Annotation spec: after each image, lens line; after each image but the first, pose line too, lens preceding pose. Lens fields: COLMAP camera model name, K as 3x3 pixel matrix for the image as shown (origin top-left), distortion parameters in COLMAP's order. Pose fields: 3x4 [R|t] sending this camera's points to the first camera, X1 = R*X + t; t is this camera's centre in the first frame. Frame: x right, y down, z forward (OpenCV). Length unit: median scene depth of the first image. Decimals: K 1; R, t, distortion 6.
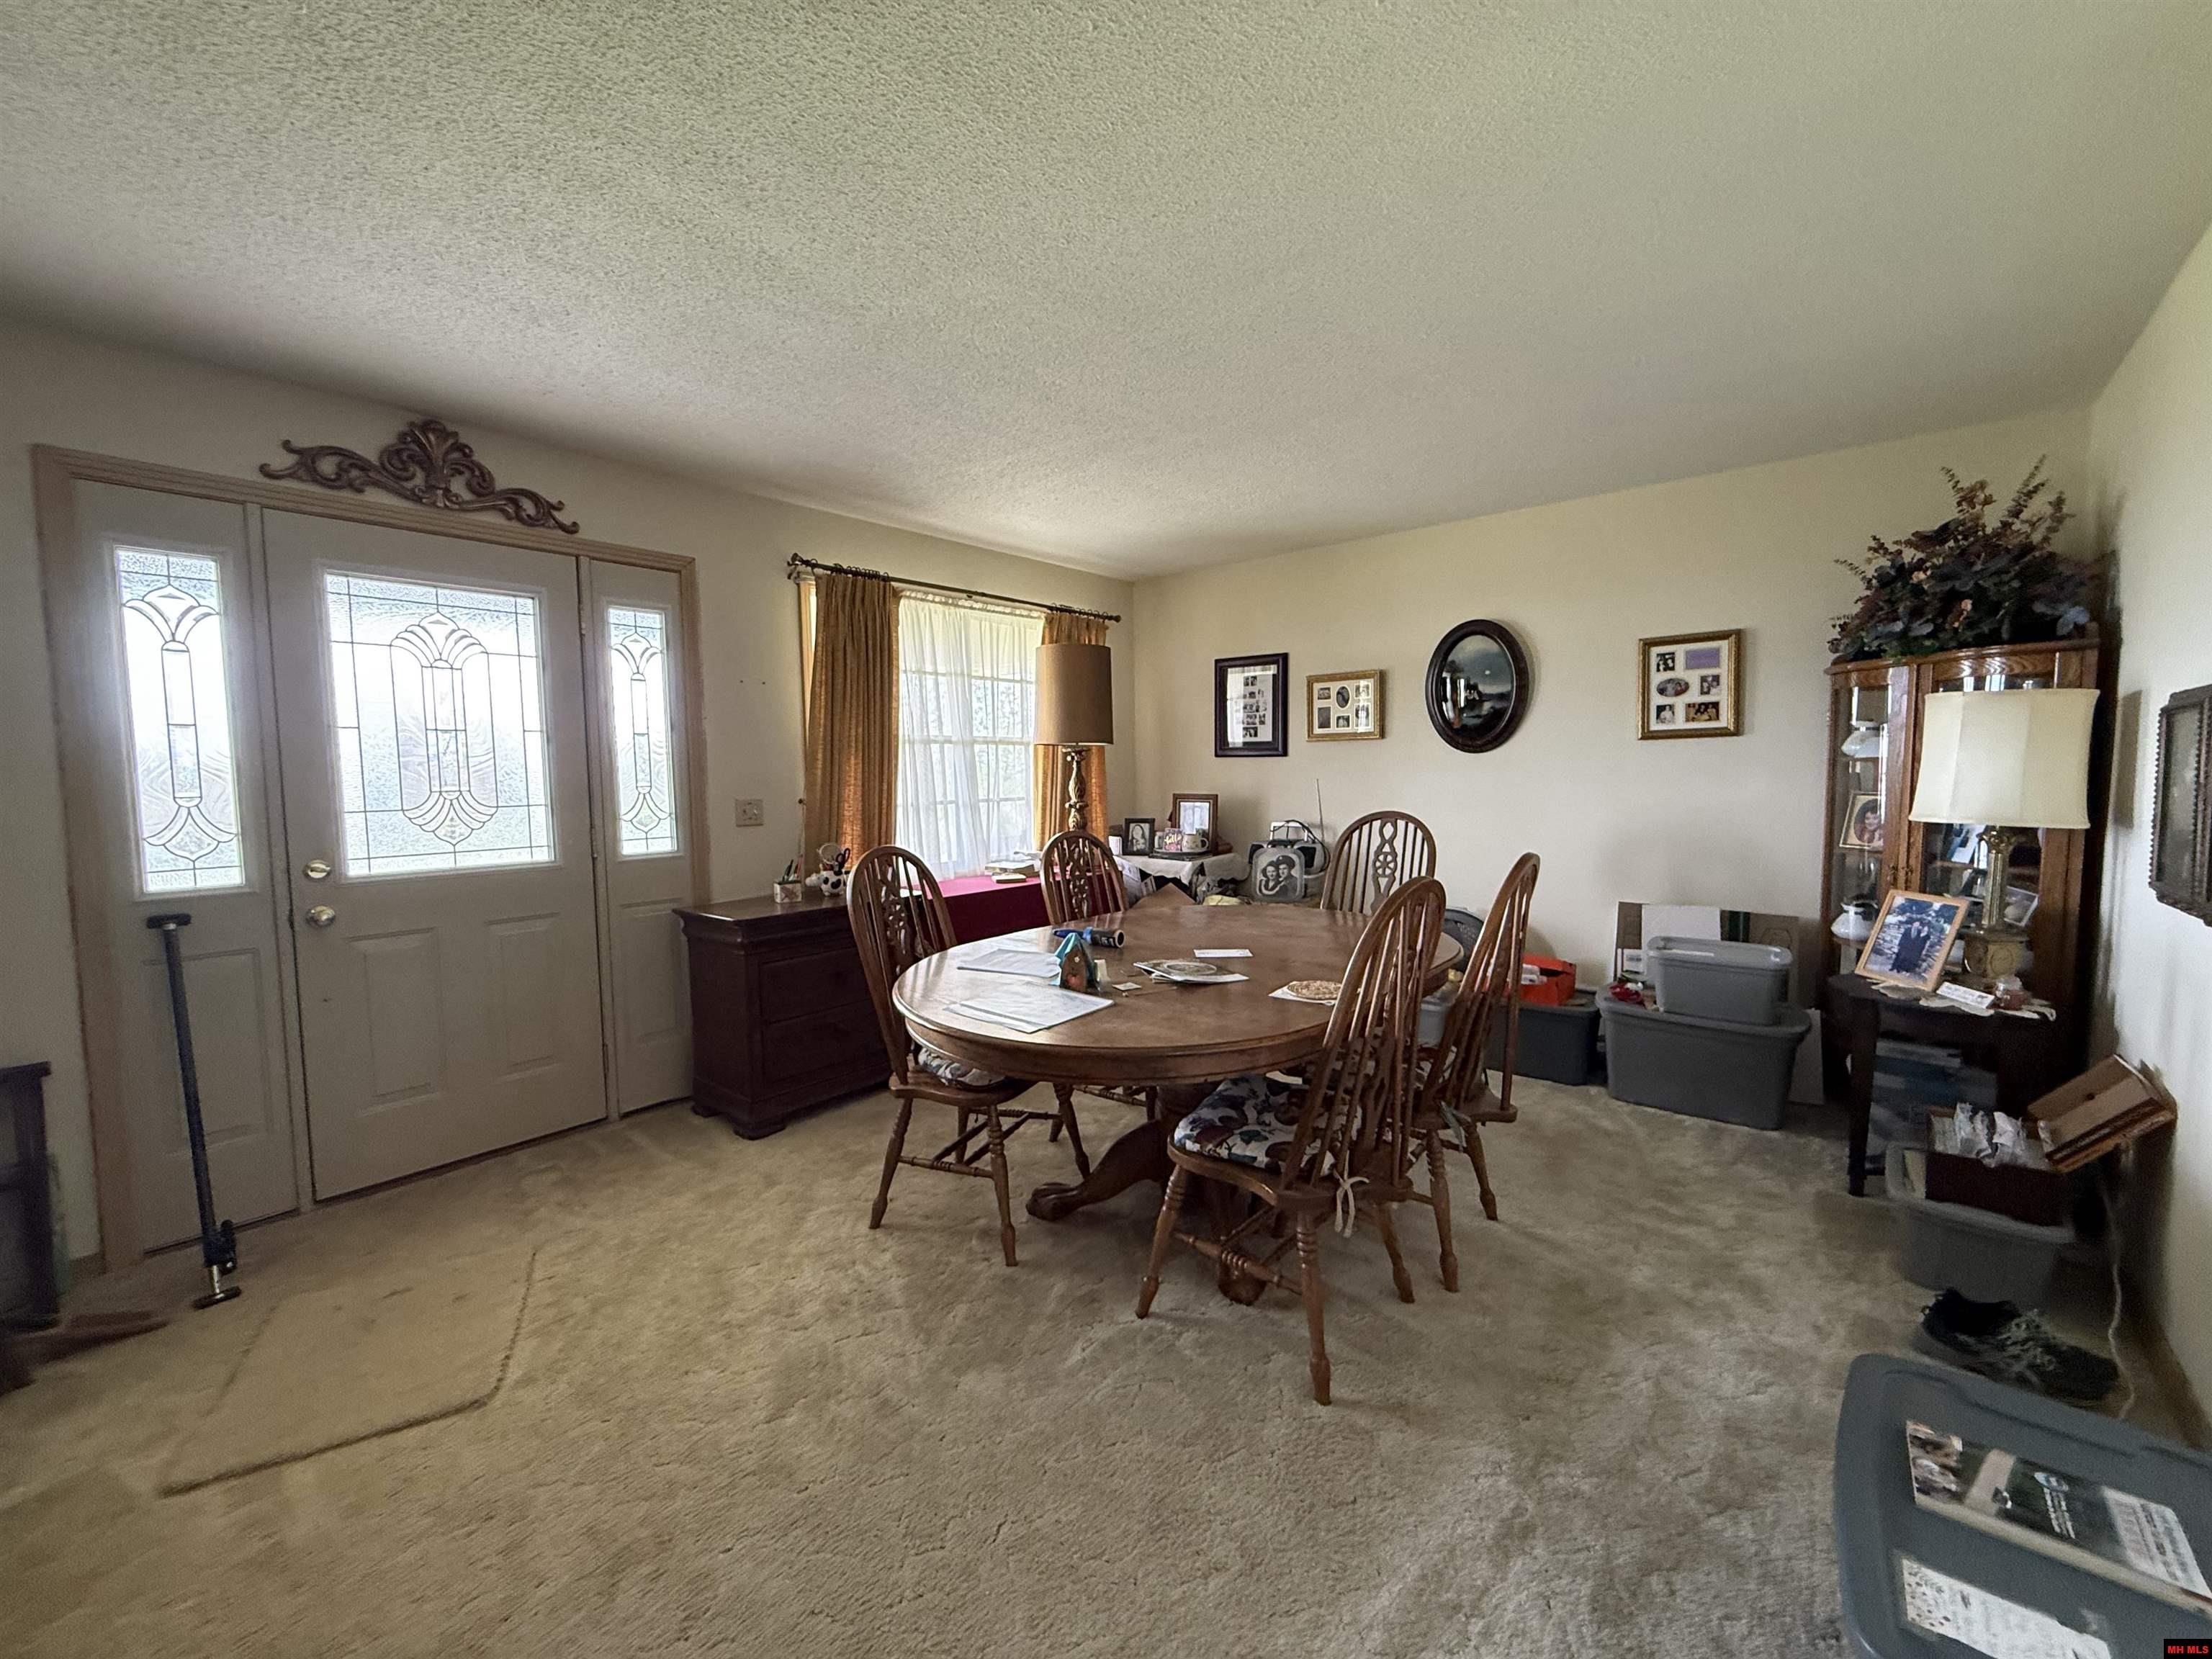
lens RADIAL K [[873.3, 0, 1106.0], [0, 873.3, 829.5], [0, 0, 1]] dist [0.000043, 0.000020]
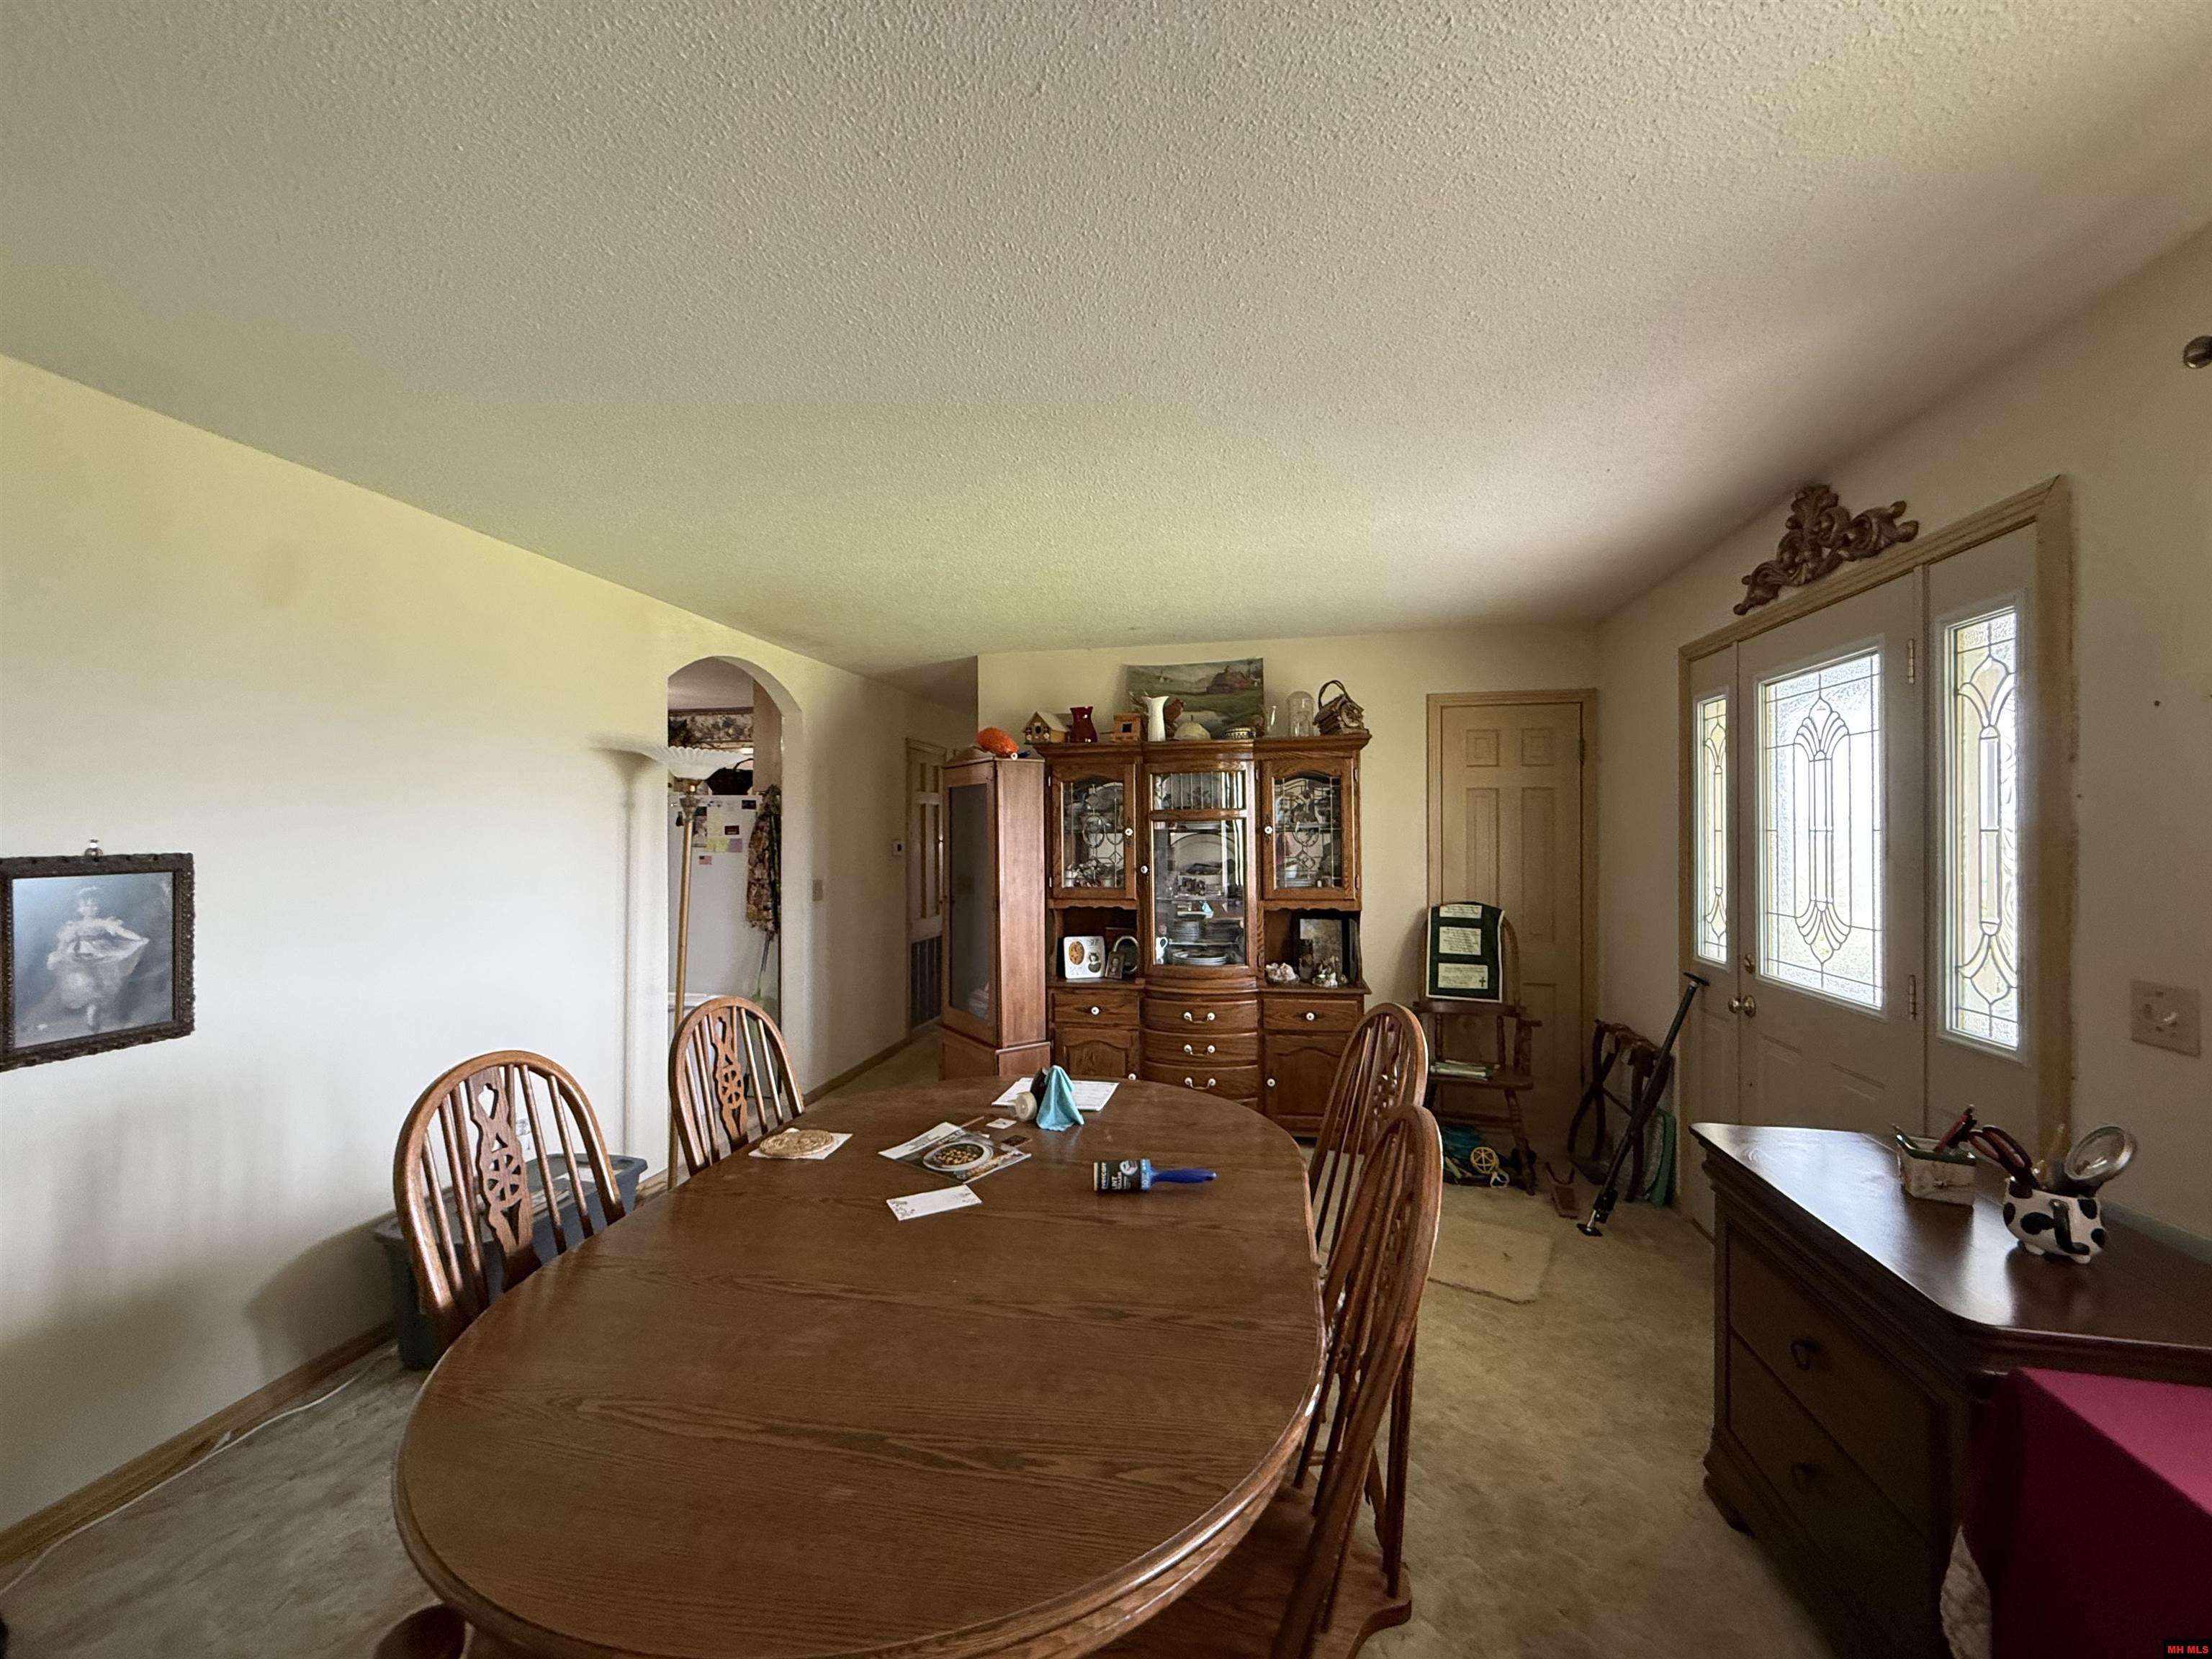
lens RADIAL K [[873.3, 0, 1106.0], [0, 873.3, 829.5], [0, 0, 1]] dist [0.000043, 0.000020]
pose [[-0.860348, 0.041297, -0.508031, 0.296698], [0.016960, 0.998480, 0.052445, -0.169143], [0.509425, 0.036505, -0.859741, 1.348609]]
